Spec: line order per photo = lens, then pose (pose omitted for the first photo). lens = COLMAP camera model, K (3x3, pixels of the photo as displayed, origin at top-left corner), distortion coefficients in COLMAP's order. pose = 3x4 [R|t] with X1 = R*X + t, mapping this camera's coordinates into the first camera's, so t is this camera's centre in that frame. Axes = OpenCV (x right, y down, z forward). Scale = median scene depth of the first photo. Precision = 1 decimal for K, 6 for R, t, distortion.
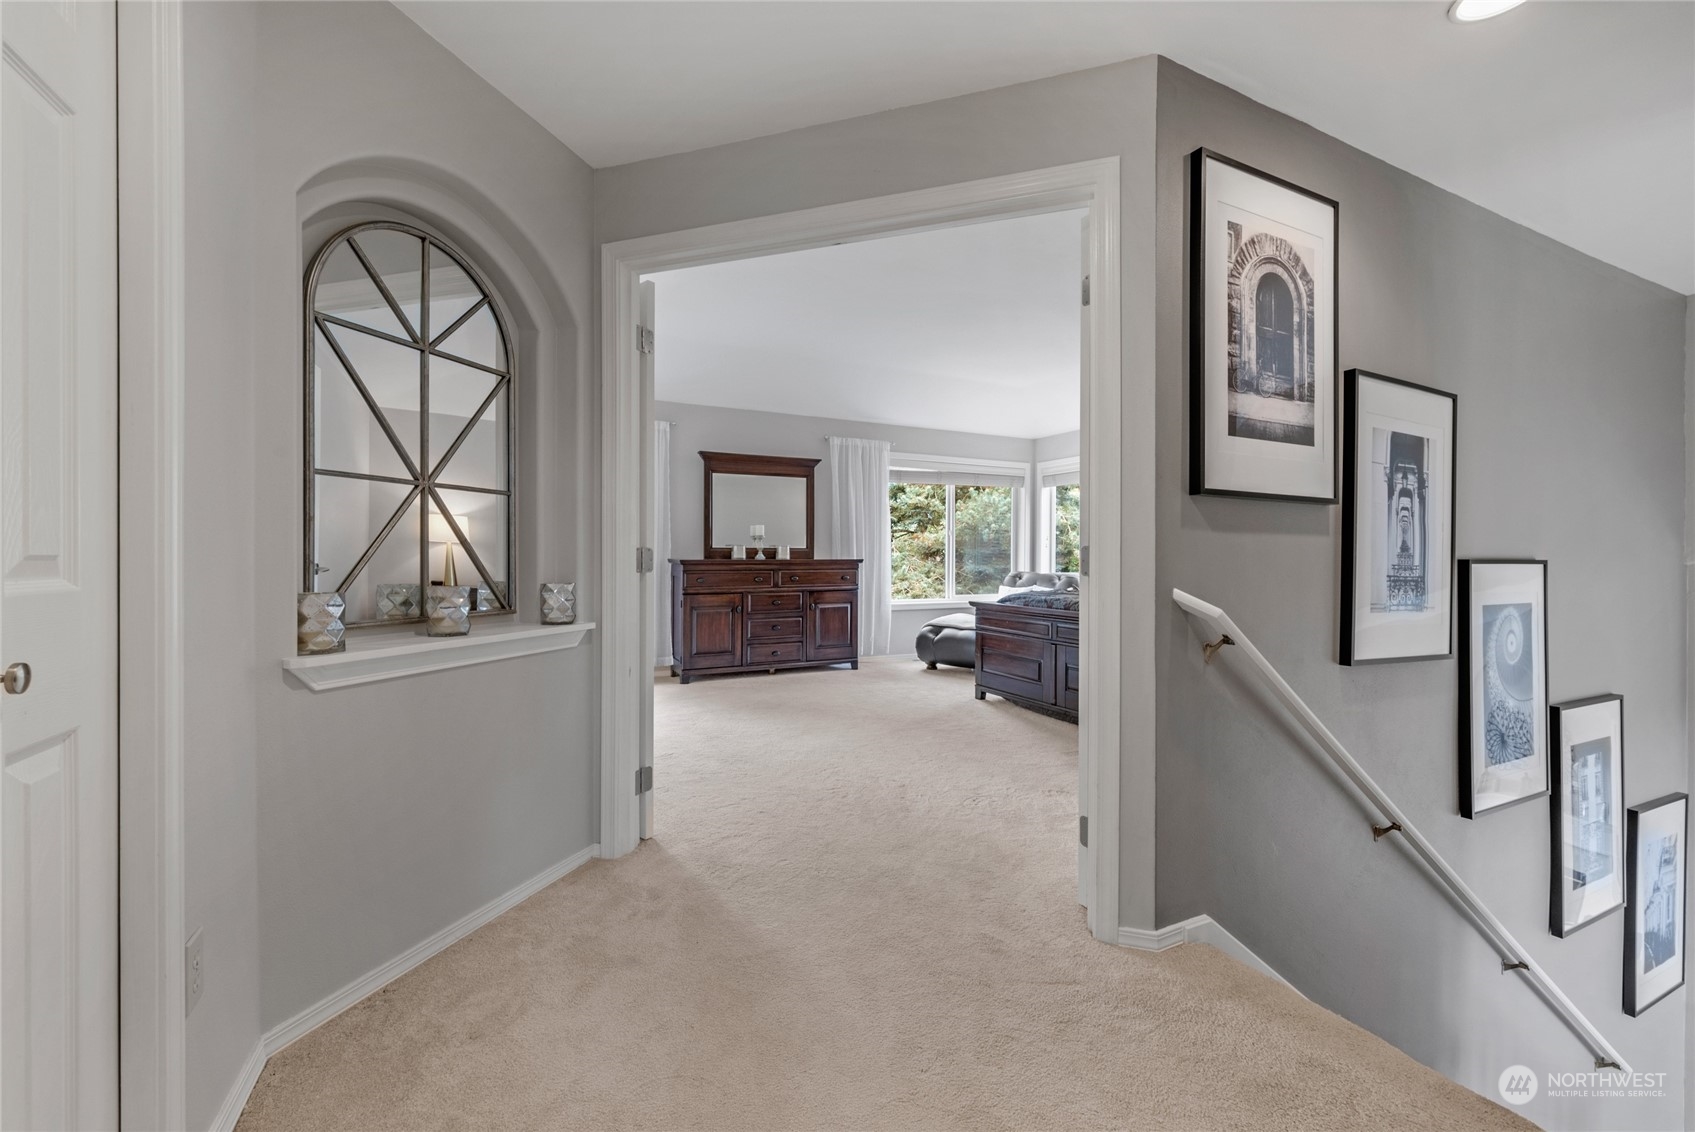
lens RADIAL K [[706.9, 0, 843.8], [0, 706.9, 559.0], [0, 0, 1]] dist [0.000308, 0.000049]
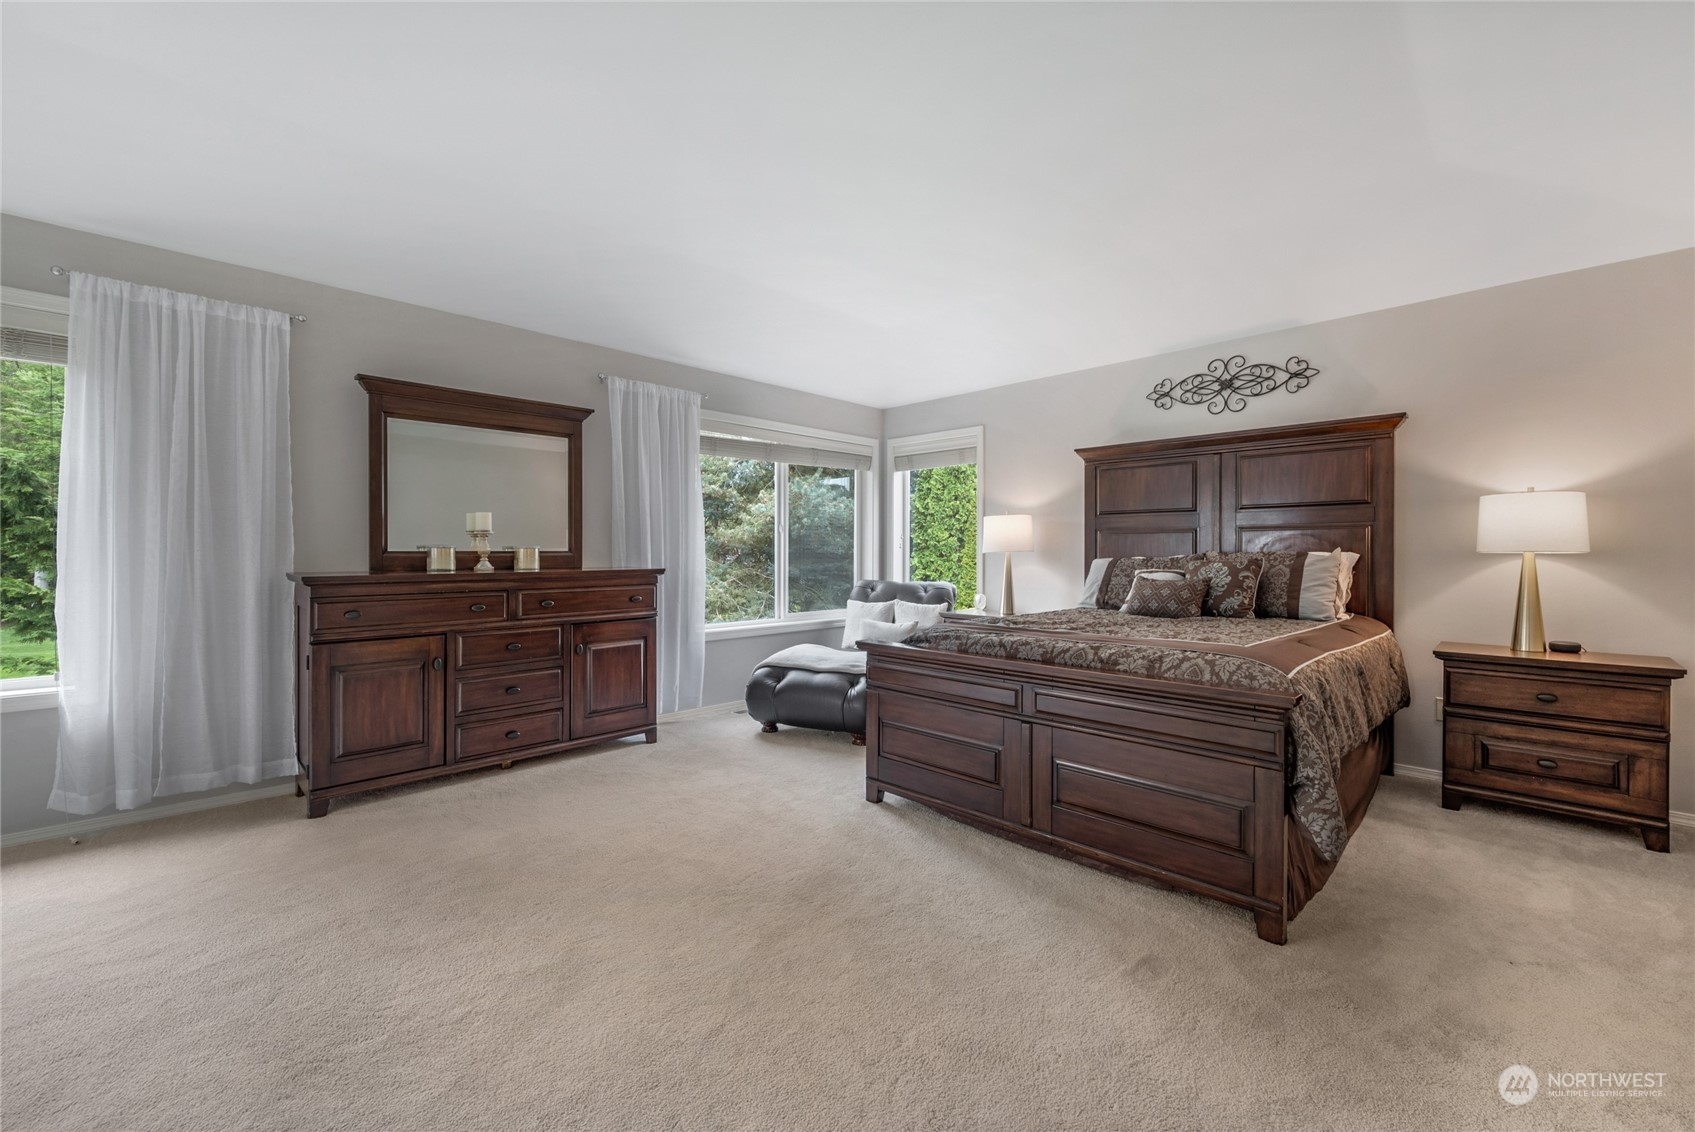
lens RADIAL K [[706.9, 0, 843.8], [0, 706.9, 559.0], [0, 0, 1]] dist [0.000308, 0.000049]
pose [[0.950896, -0.003927, 0.309486, -0.016142], [0.001819, 0.999973, 0.007100, -0.012862], [-0.309506, -0.006189, 0.950877, 0.344788]]
